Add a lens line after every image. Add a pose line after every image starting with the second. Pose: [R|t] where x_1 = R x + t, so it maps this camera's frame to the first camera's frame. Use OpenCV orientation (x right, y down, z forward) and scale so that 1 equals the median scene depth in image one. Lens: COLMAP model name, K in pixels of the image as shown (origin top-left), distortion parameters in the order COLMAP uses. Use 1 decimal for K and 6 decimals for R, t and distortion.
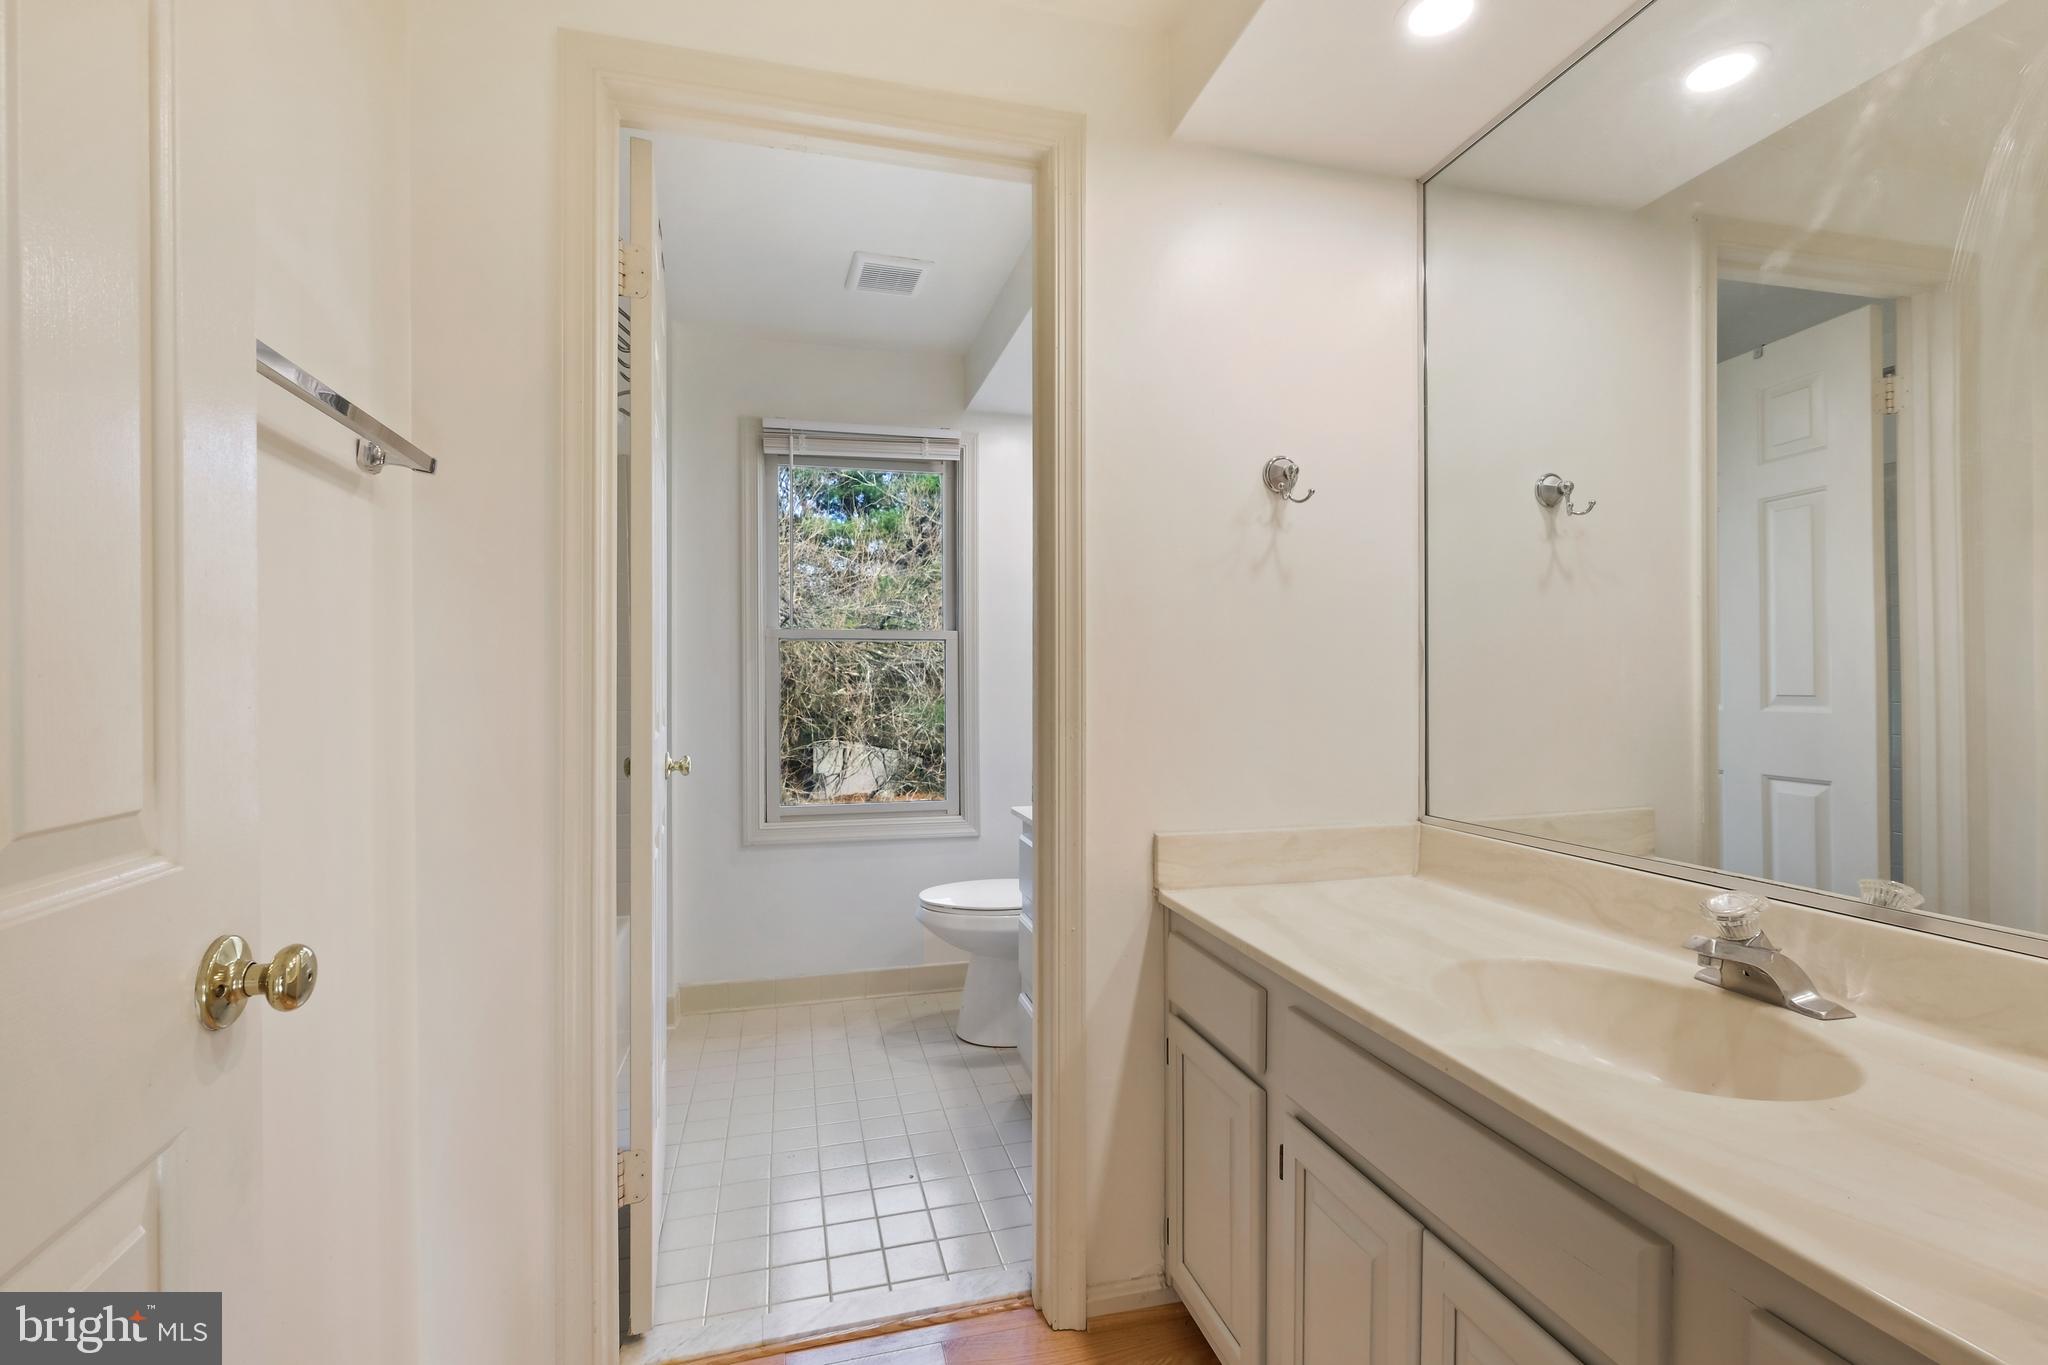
lens RADIAL K [[894.2, 0, 1030.3], [0, 894.2, 685.7], [0, 0, 1]] dist [-0.006786, 0.000816]
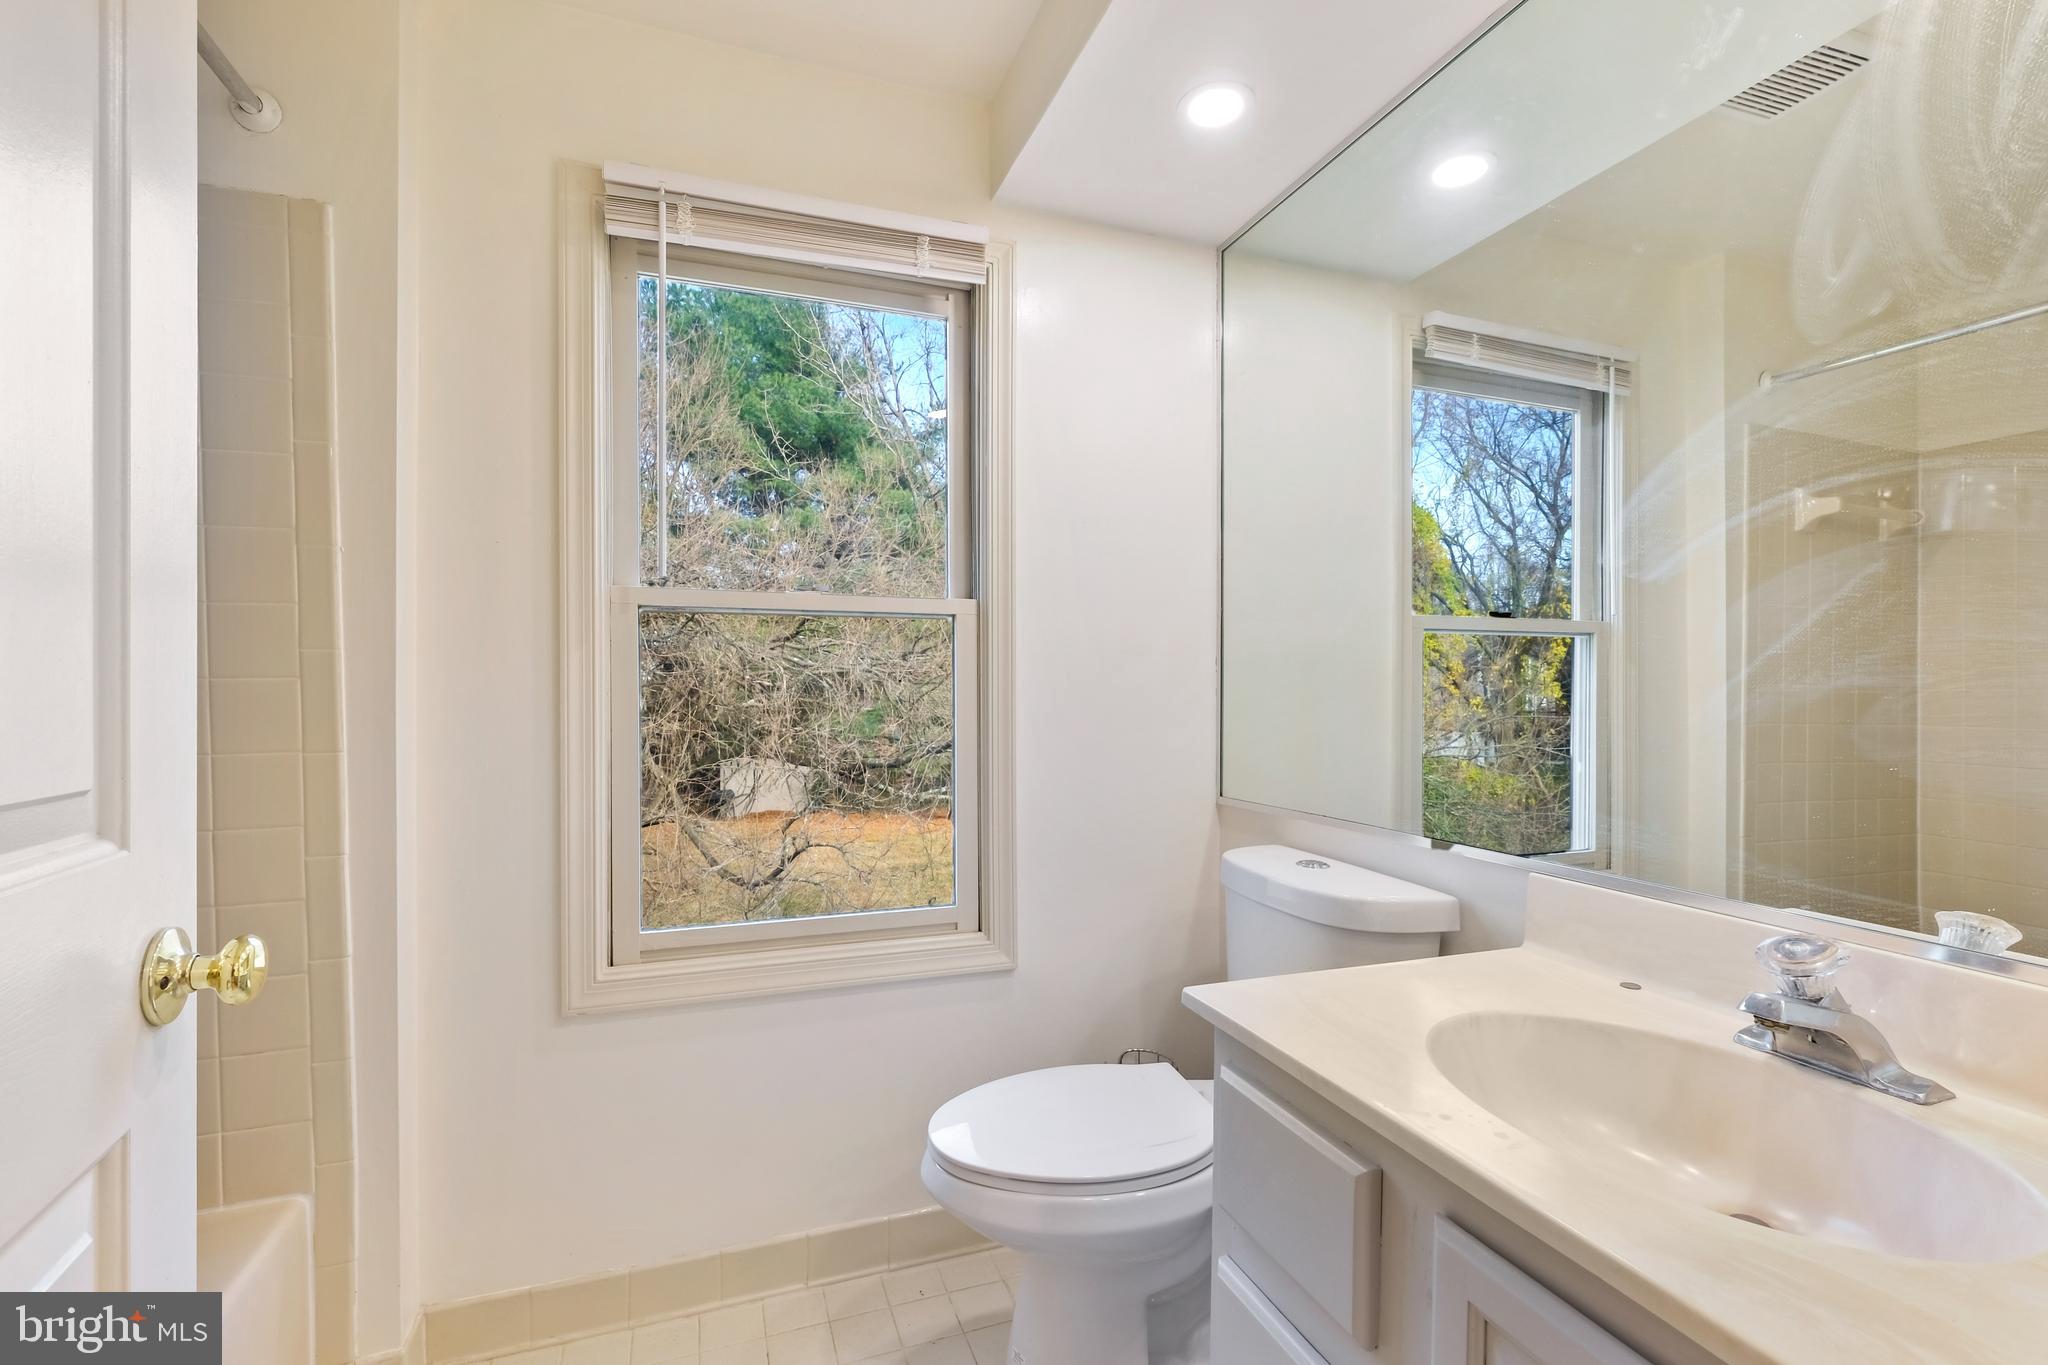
lens RADIAL K [[880.8, 0, 1026.8], [0, 880.8, 691.5], [0, 0, 1]] dist [-0.006476, 0.000056]
pose [[0.995493, -0.000220, 0.094833, -0.025385], [0.000657, 0.999989, -0.004577, -0.000403], [-0.094831, 0.004619, 0.995483, 0.113280]]
